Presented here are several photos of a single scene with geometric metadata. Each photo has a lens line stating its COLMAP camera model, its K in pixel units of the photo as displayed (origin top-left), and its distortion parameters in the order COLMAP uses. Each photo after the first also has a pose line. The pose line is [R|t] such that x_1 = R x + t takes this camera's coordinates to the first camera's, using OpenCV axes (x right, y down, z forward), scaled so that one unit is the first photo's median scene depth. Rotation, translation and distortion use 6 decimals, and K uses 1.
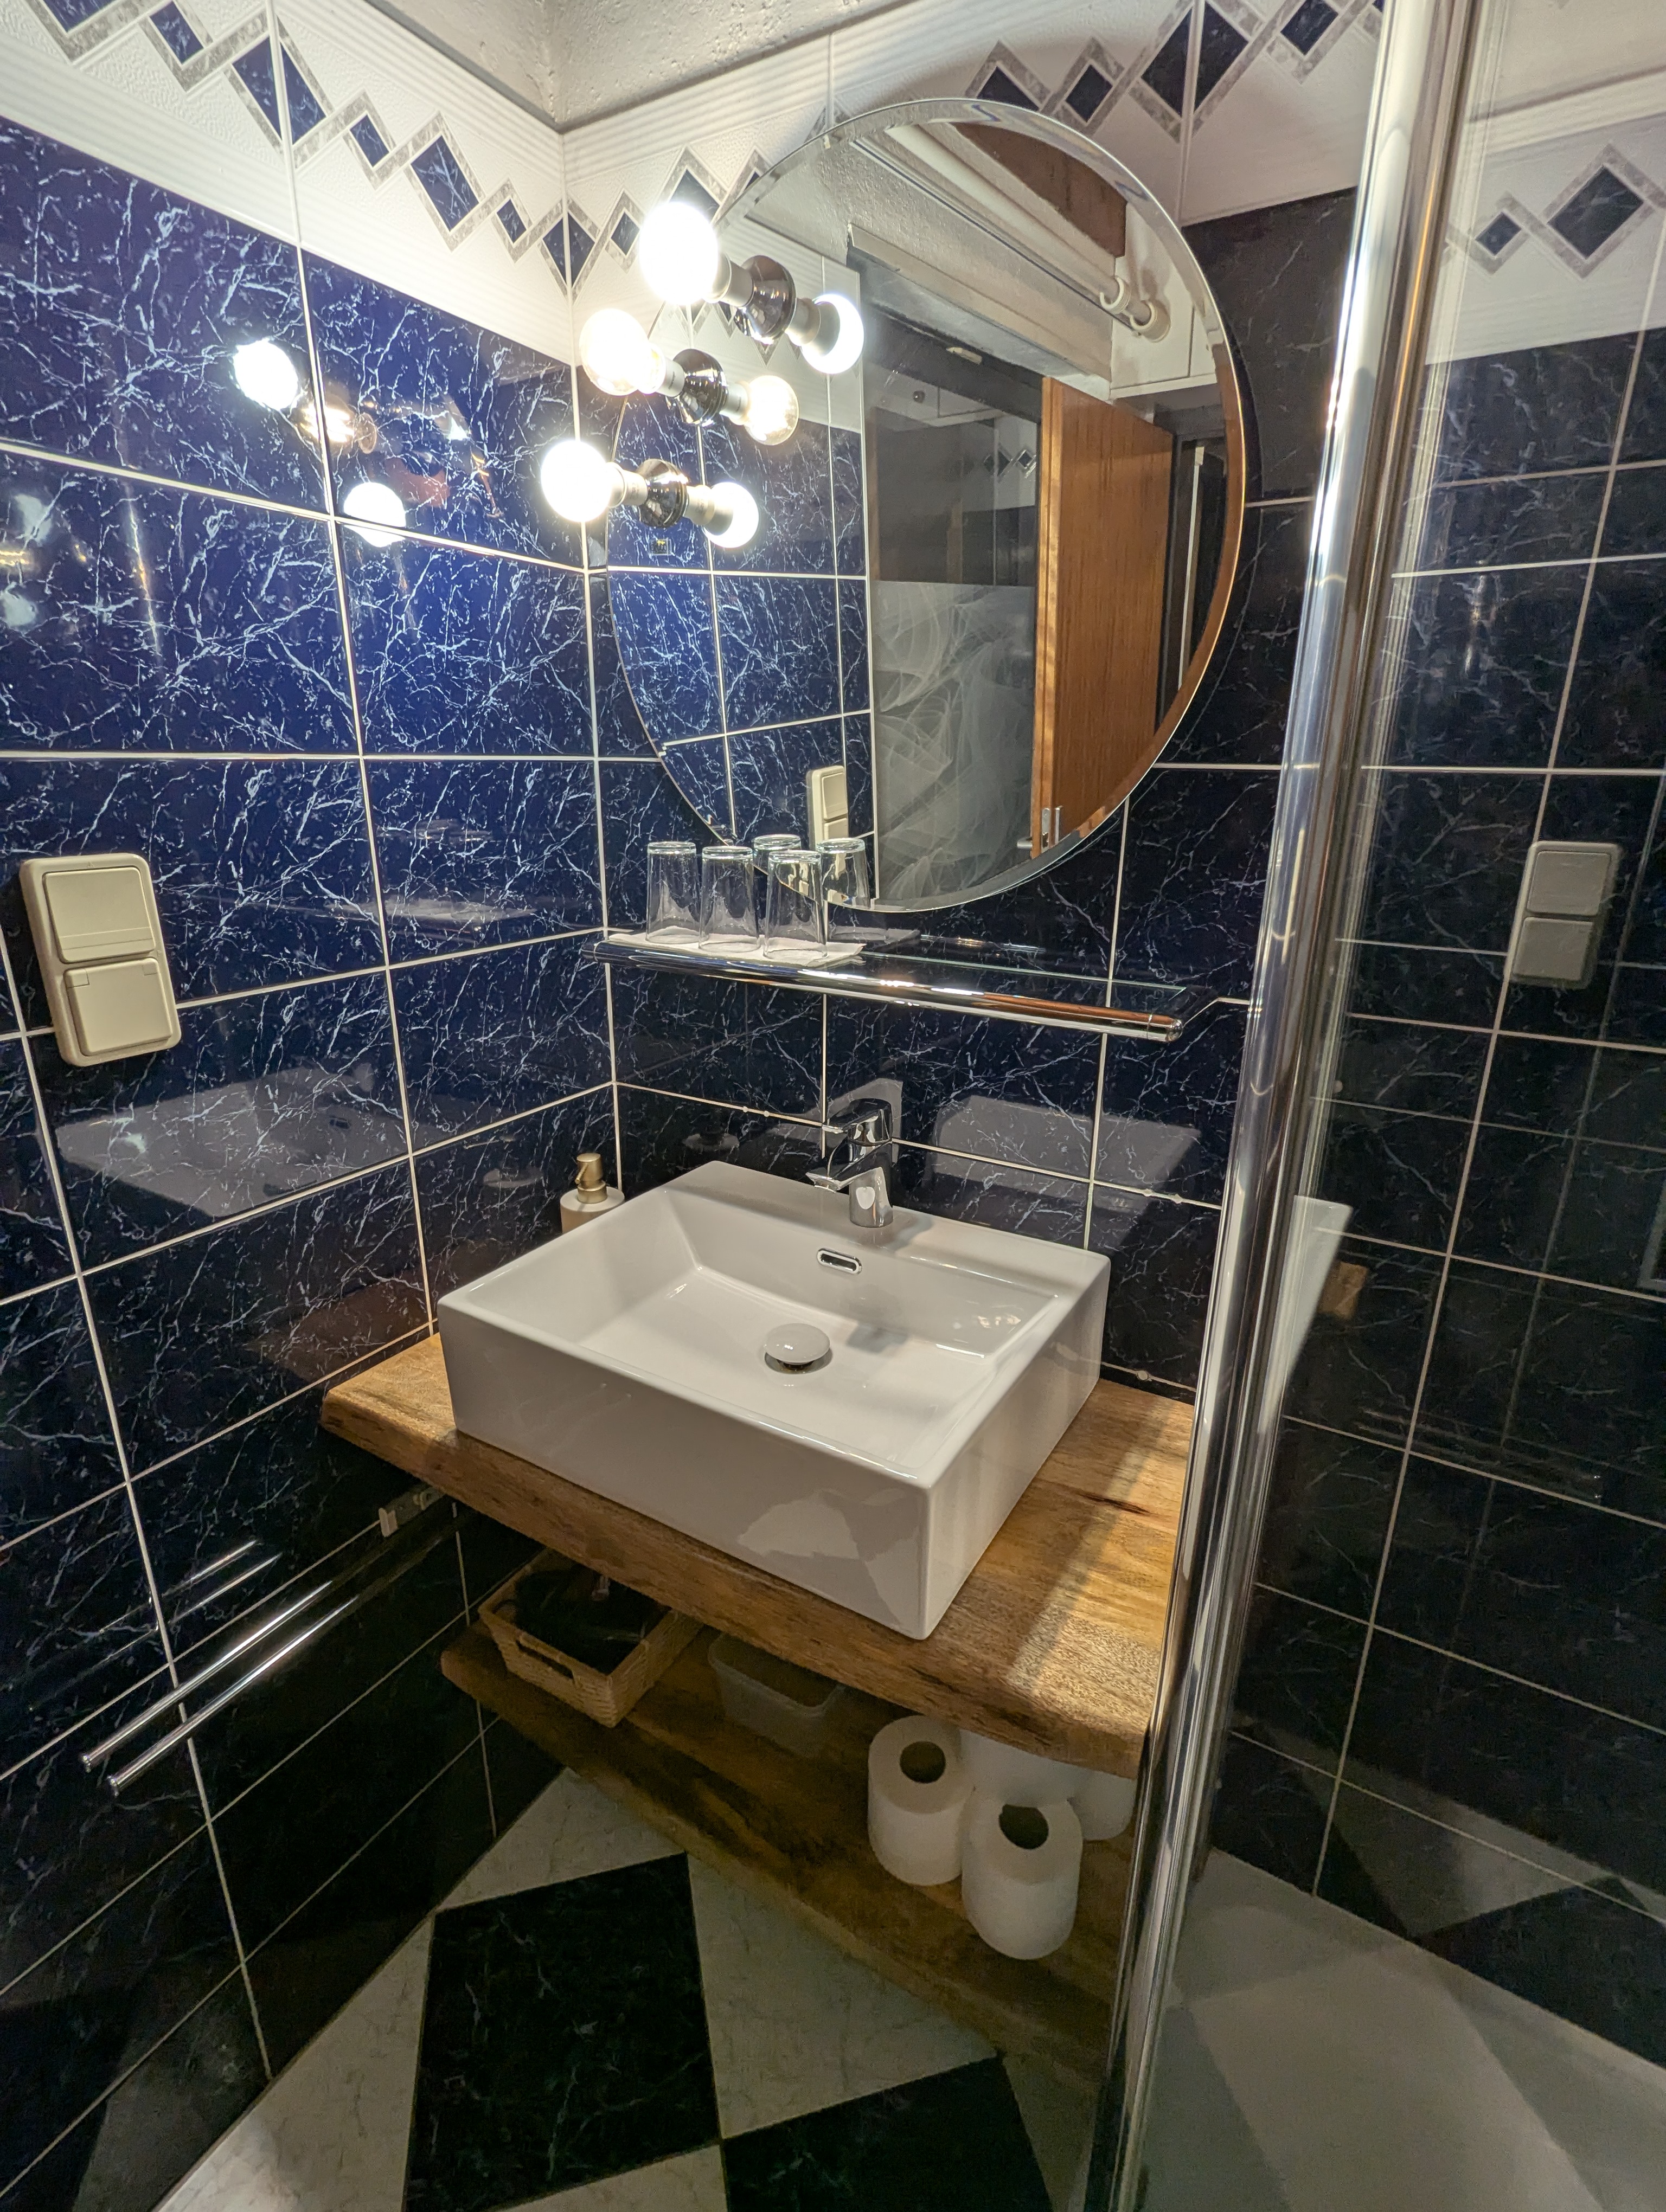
lens RADIAL K [[1055.1, 0, 830.3], [0, 1055.1, 1103.1], [0, 0, 1]] dist [-0.002831, 0.003689]
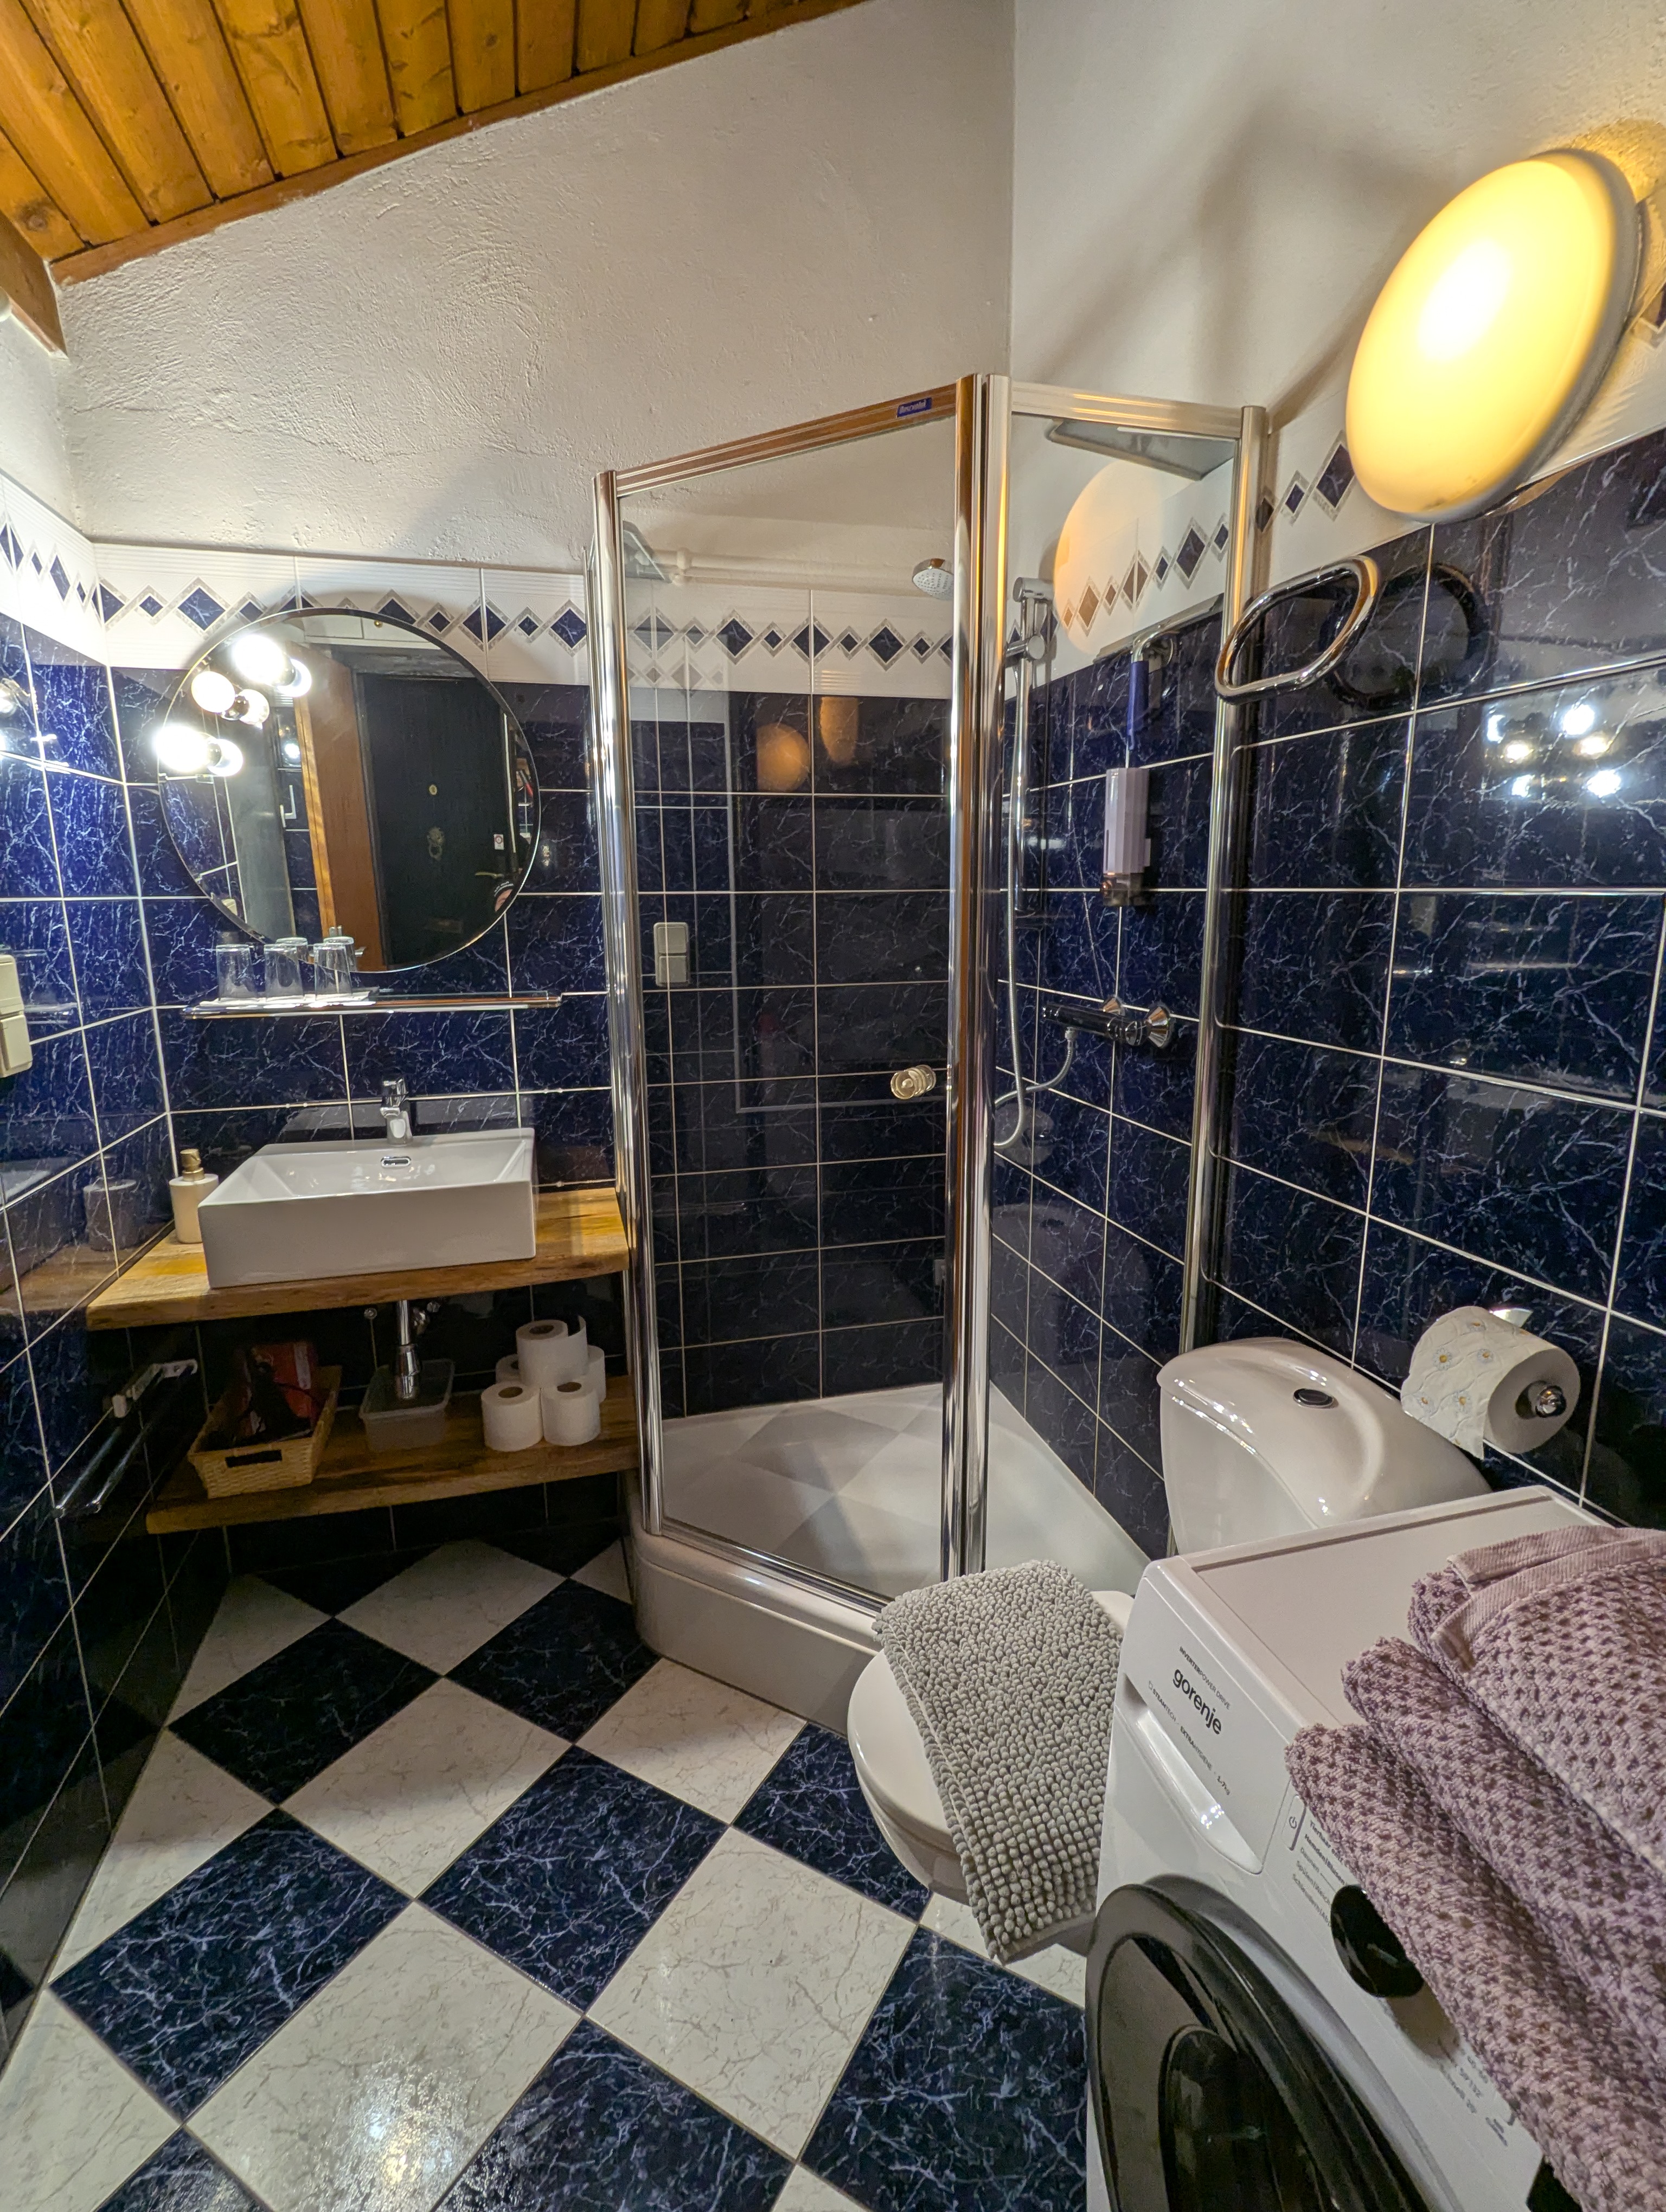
lens RADIAL K [[1055.1, 0, 839.5], [0, 1055.1, 1093.9], [0, 0, 1]] dist [-0.002831, 0.003689]
pose [[0.696274, -0.152179, 0.701458, -0.697098], [0.236938, 0.971216, -0.024485, 0.254870], [-0.677542, 0.183250, 0.712290, -0.811379]]
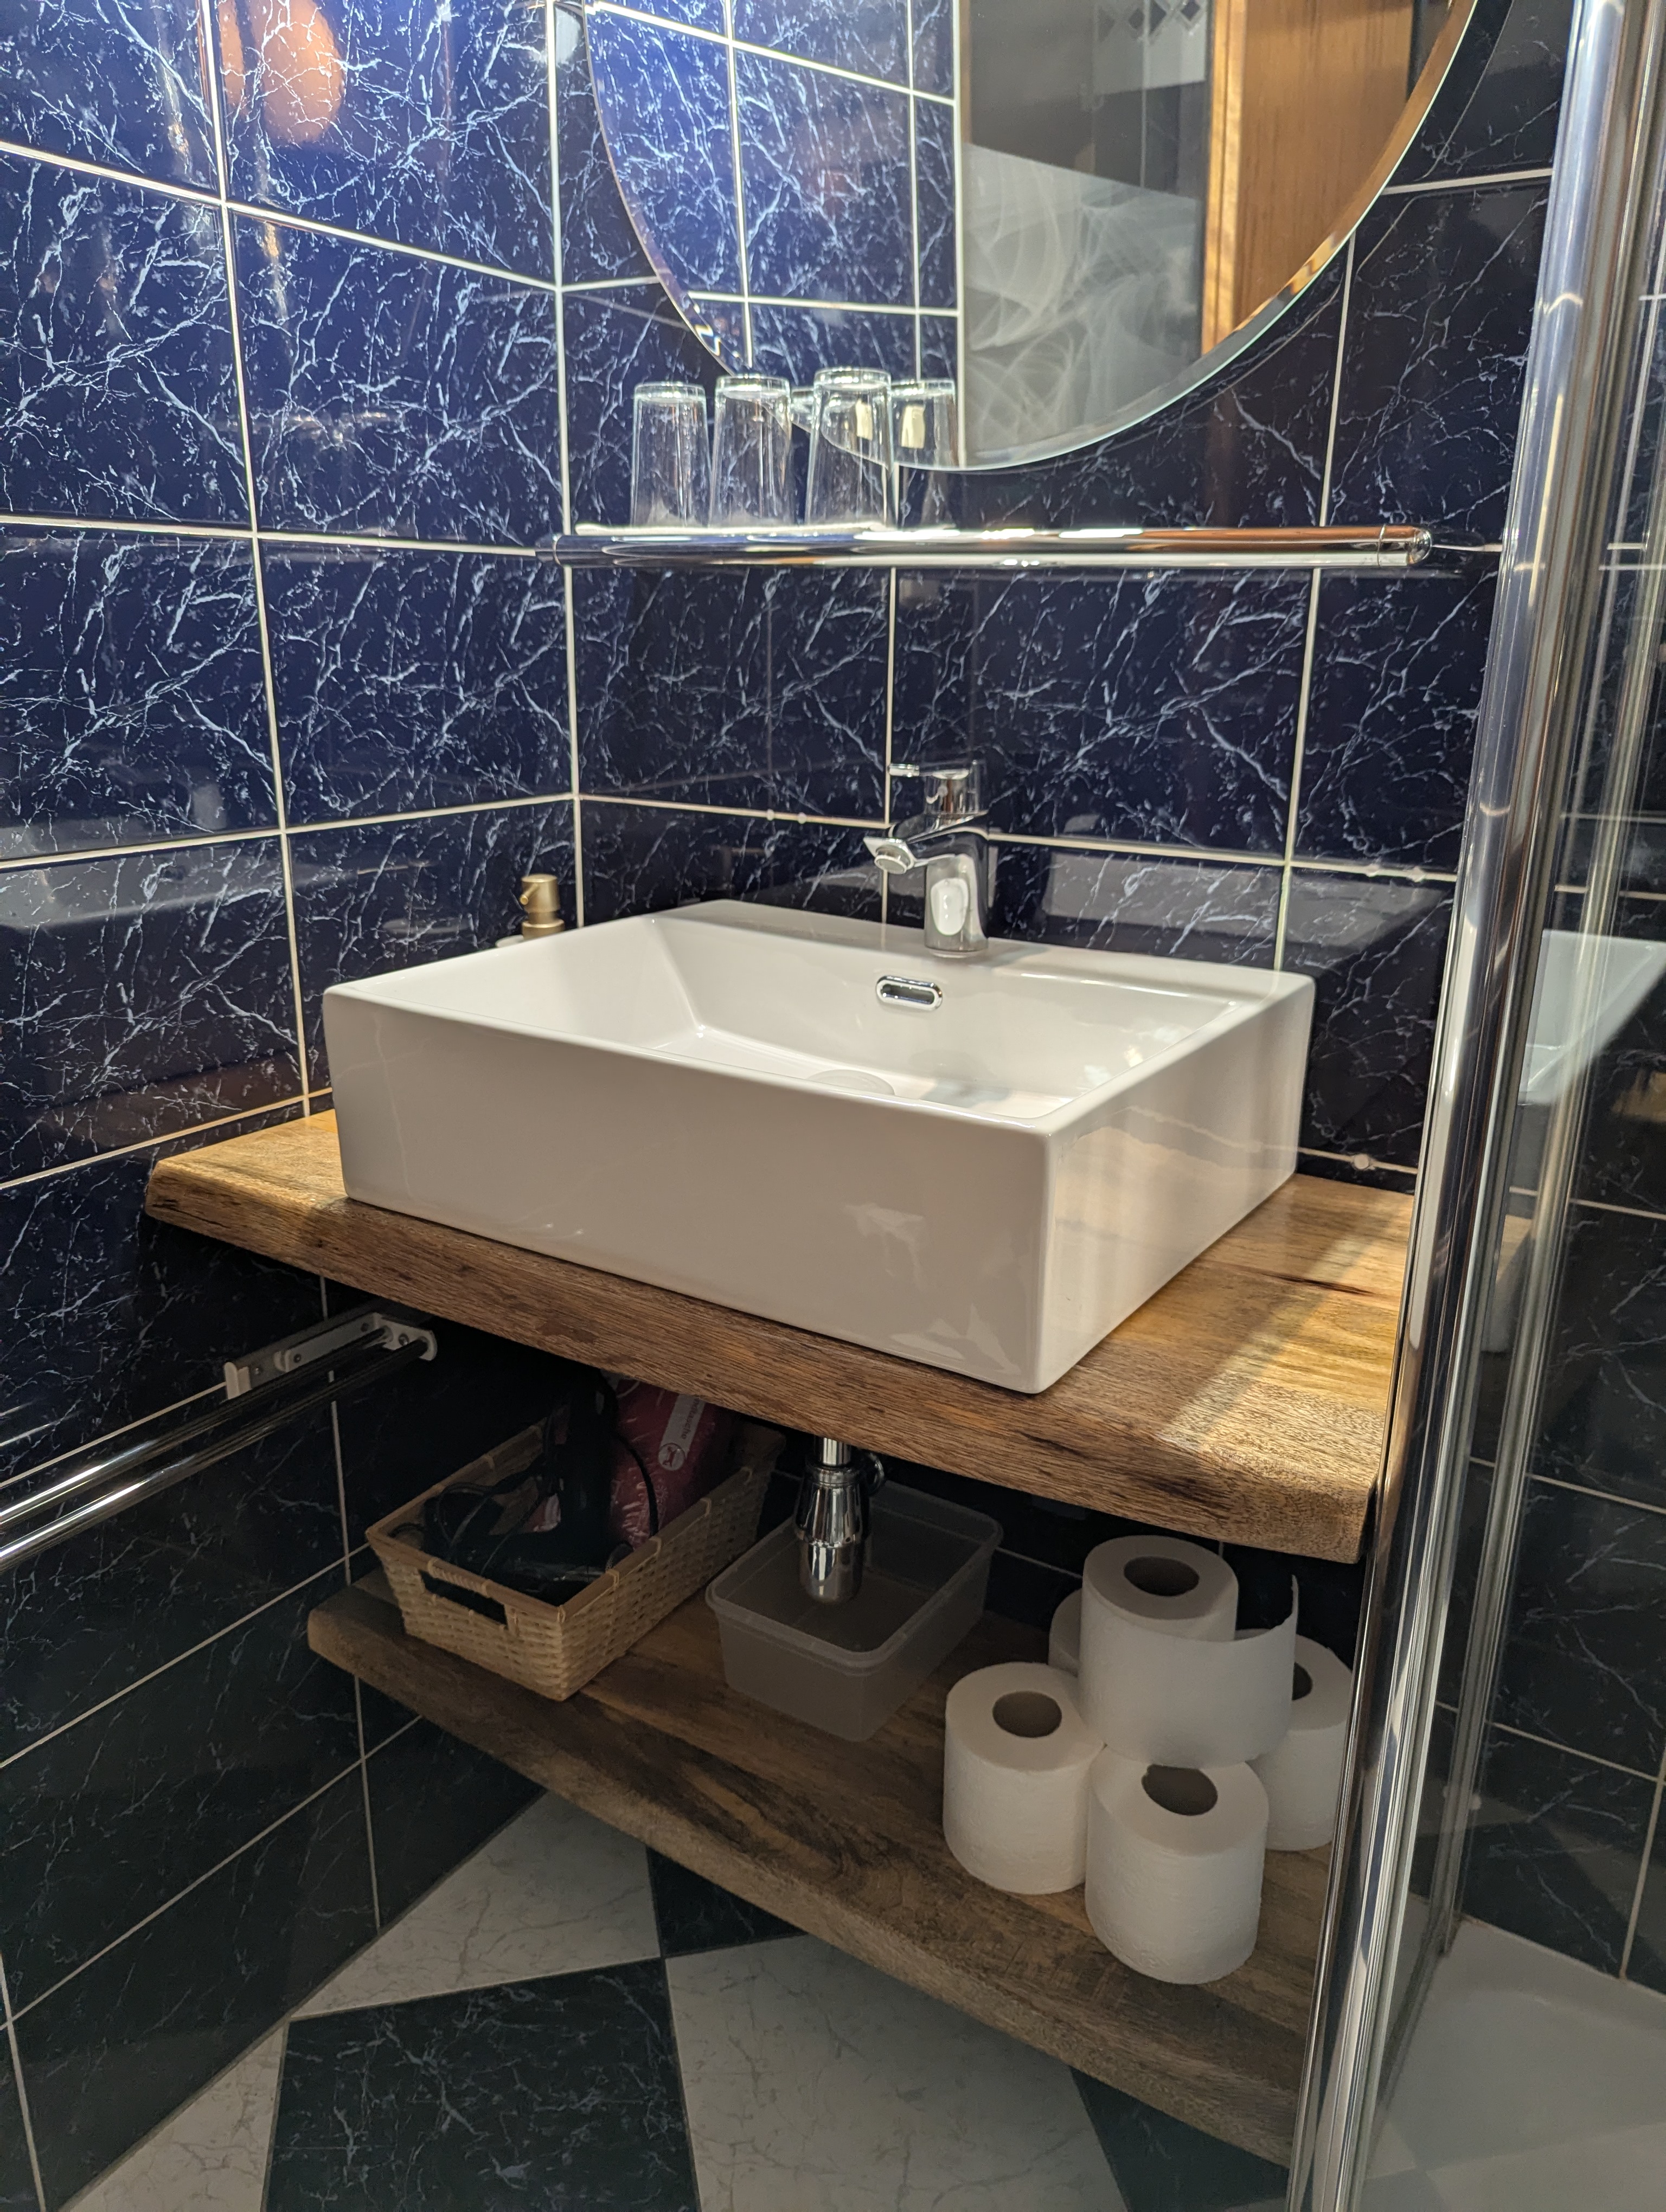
lens RADIAL K [[1572.8, 0, 832.4], [0, 1572.8, 1099.7], [0, 0, 1]] dist [0.047107, -0.038473]
pose [[0.999532, 0.012975, -0.027697, -0.011424], [-0.013456, 0.999761, -0.017254, 0.230155], [0.027466, 0.017619, 0.999467, -0.011159]]
